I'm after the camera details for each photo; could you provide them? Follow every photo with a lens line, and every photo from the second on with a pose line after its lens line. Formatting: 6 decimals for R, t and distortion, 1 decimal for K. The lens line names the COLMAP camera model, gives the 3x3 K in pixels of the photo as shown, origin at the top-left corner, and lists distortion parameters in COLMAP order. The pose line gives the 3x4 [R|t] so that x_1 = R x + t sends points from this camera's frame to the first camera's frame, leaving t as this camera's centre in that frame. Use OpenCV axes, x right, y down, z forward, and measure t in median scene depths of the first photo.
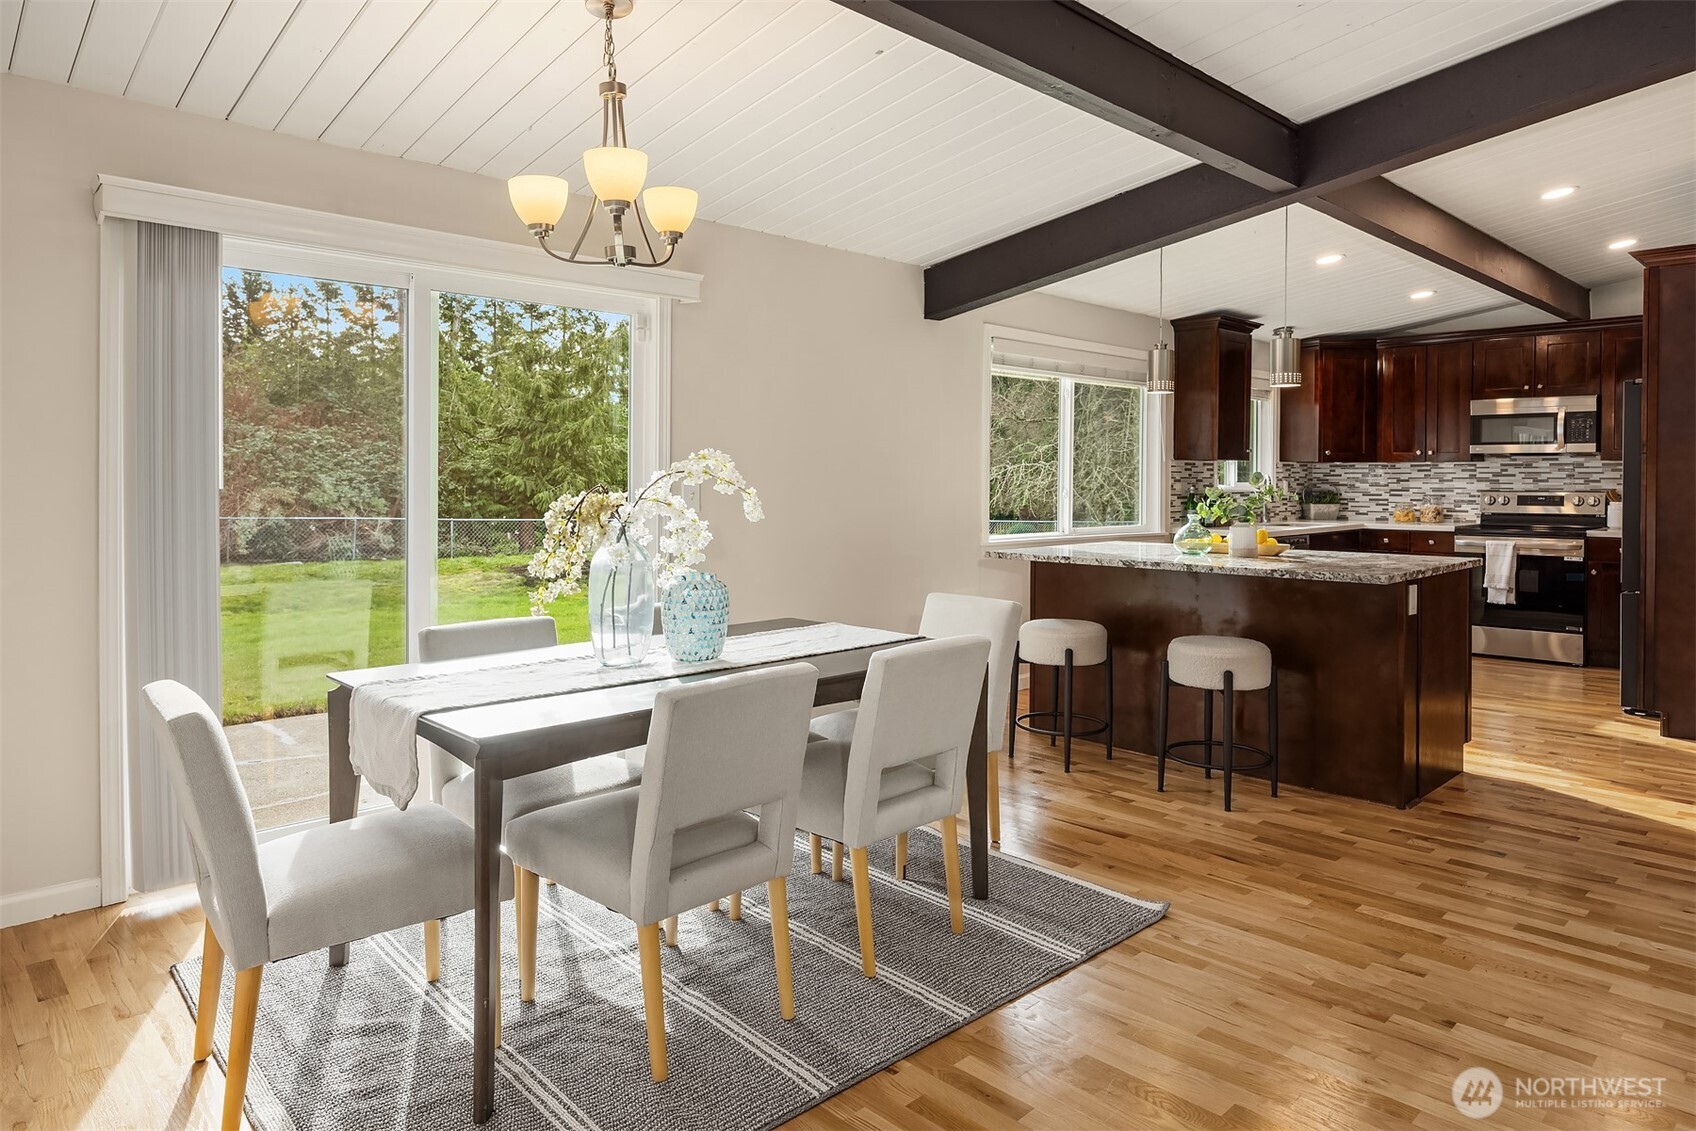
lens RADIAL K [[1021.8, 0, 831.8], [0, 1021.8, 470.1], [0, 0, 1]] dist [-0.003876, -0.004945]
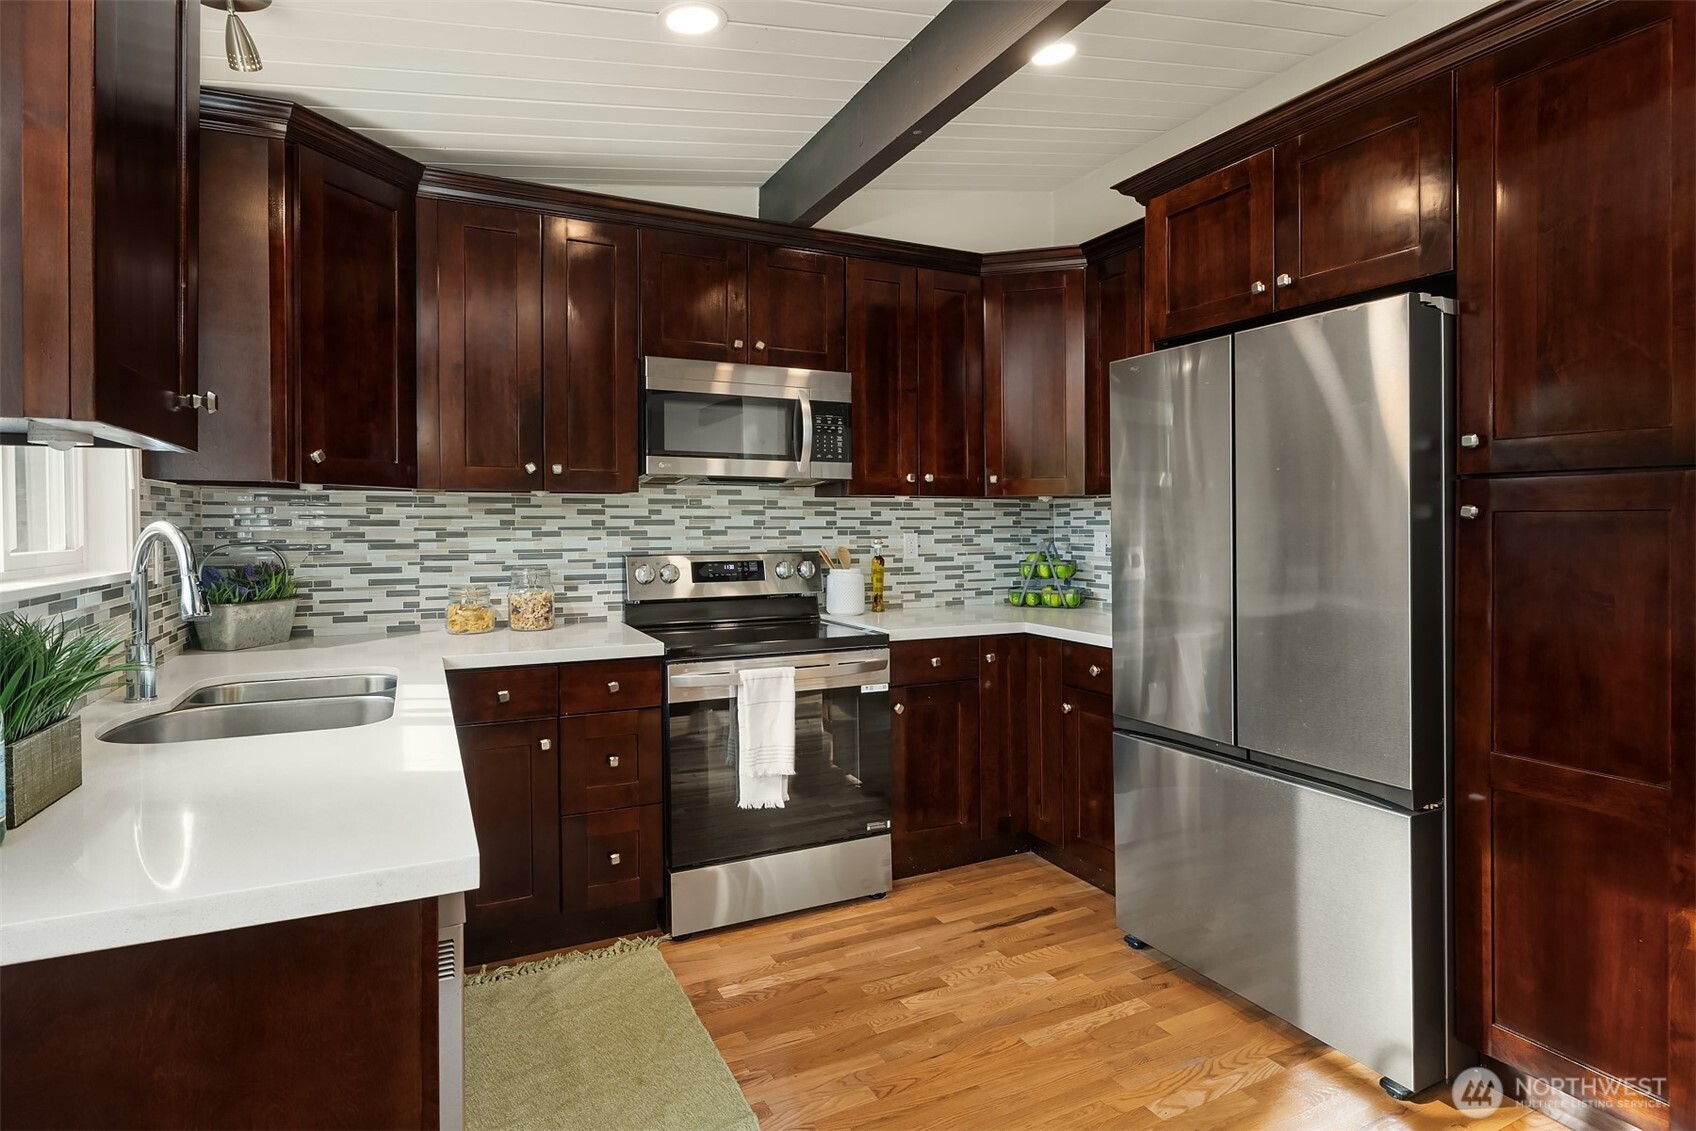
lens RADIAL K [[918.1, 0, 859.8], [0, 918.1, 517.4], [0, 0, 1]] dist [-0.007048, -0.001531]
pose [[0.277204, 0.002958, 0.960807, 0.271352], [-0.006093, 0.999981, -0.001321, 0.002921], [-0.960792, -0.005488, 0.277217, 0.829485]]
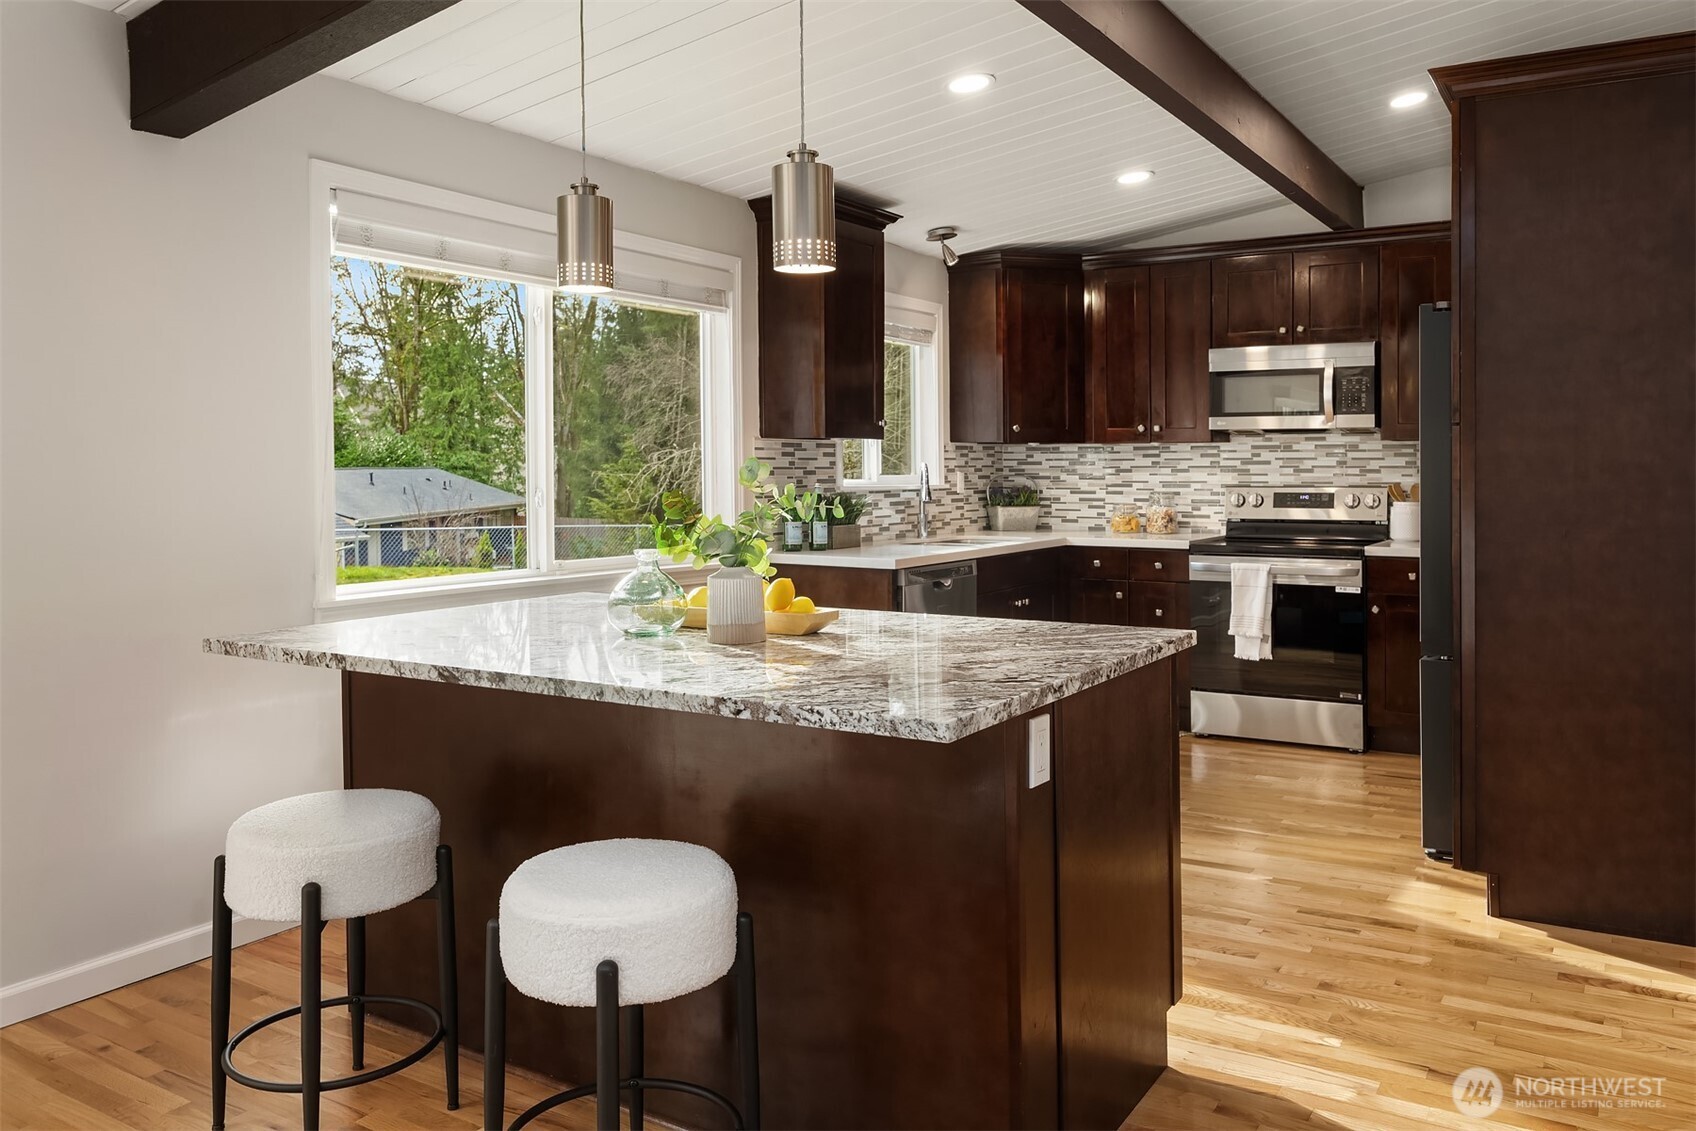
lens RADIAL K [[1287.7, 0, 853.4], [0, 1287.7, 407.0], [0, 0, 1]] dist [-0.007996, -0.007019]
pose [[0.964442, 0.008636, 0.264152, 0.188472], [0.001620, 0.999254, -0.038582, 0.000866], [-0.264288, 0.037638, 0.963709, 0.264055]]
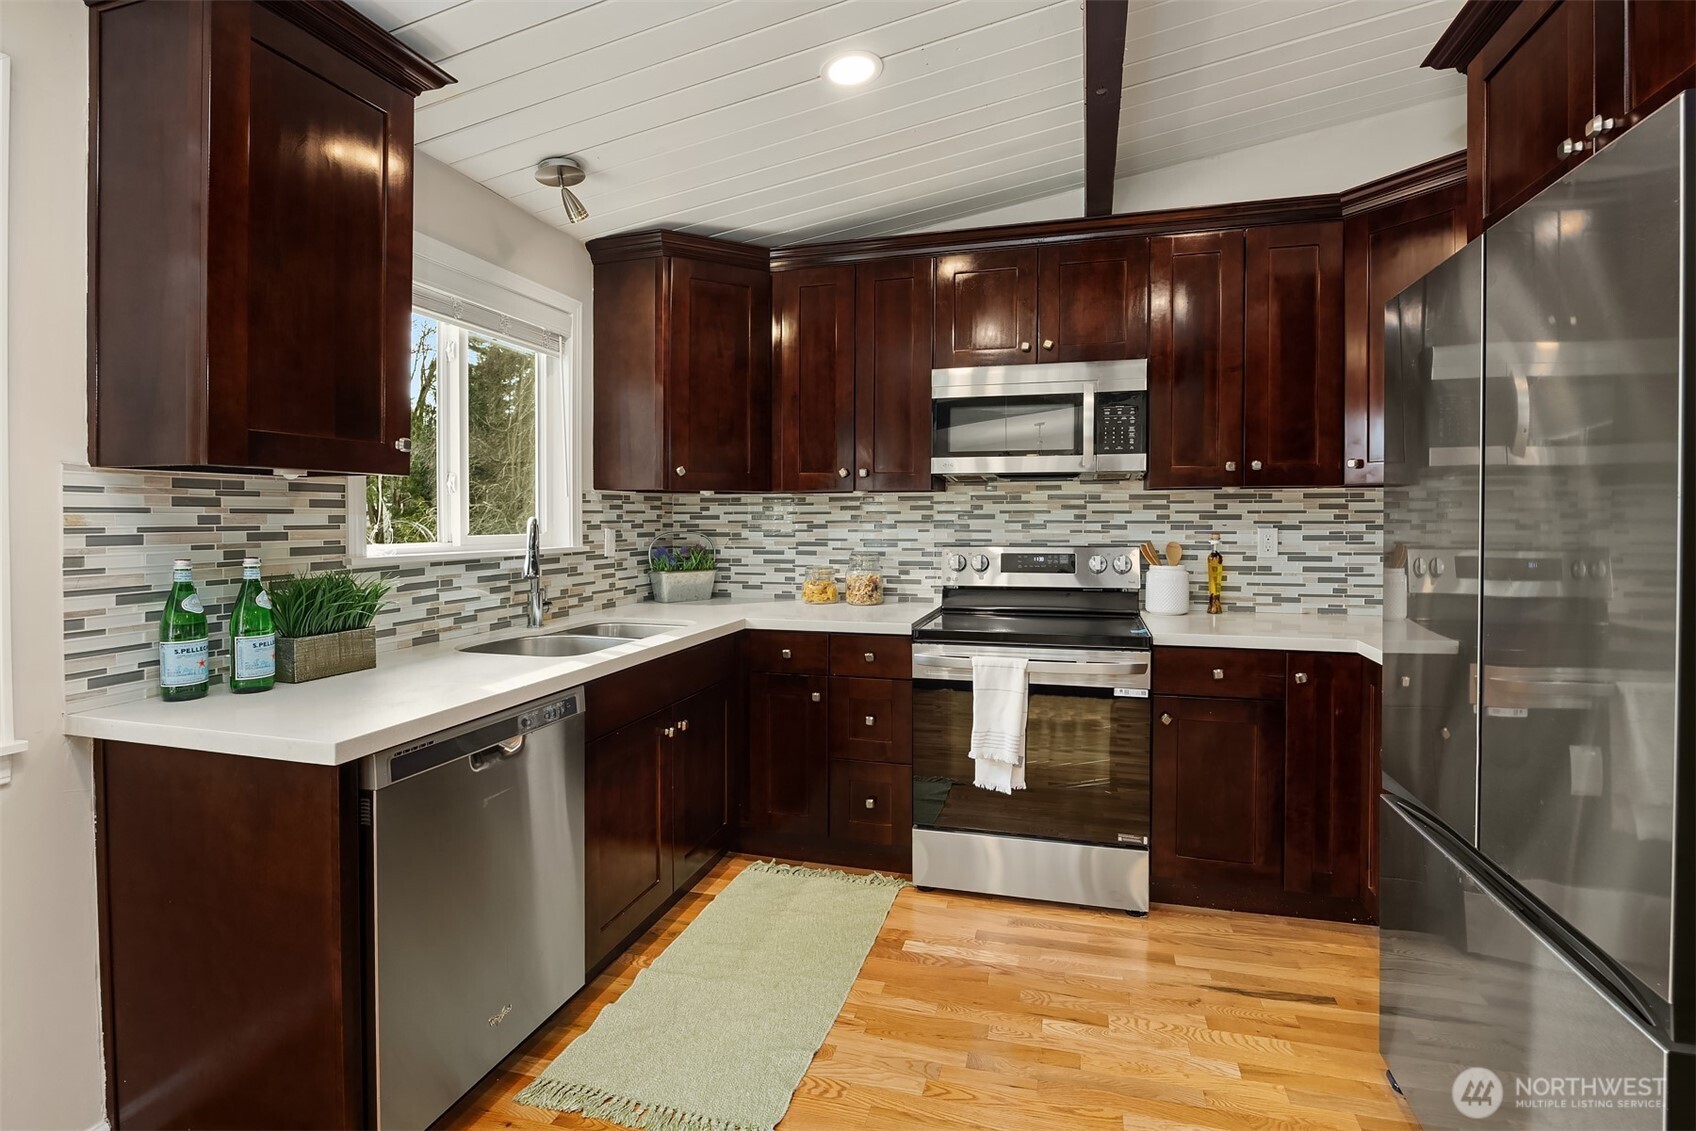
lens RADIAL K [[795.8, 0, 850.0], [0, 795.8, 520.8], [0, 0, 1]] dist [-0.015085, -0.000240]
pose [[0.855105, -0.006638, 0.518412, 0.399795], [0.000183, 0.999922, 0.012503, 0.002179], [-0.518454, -0.010596, 0.855040, 0.708114]]
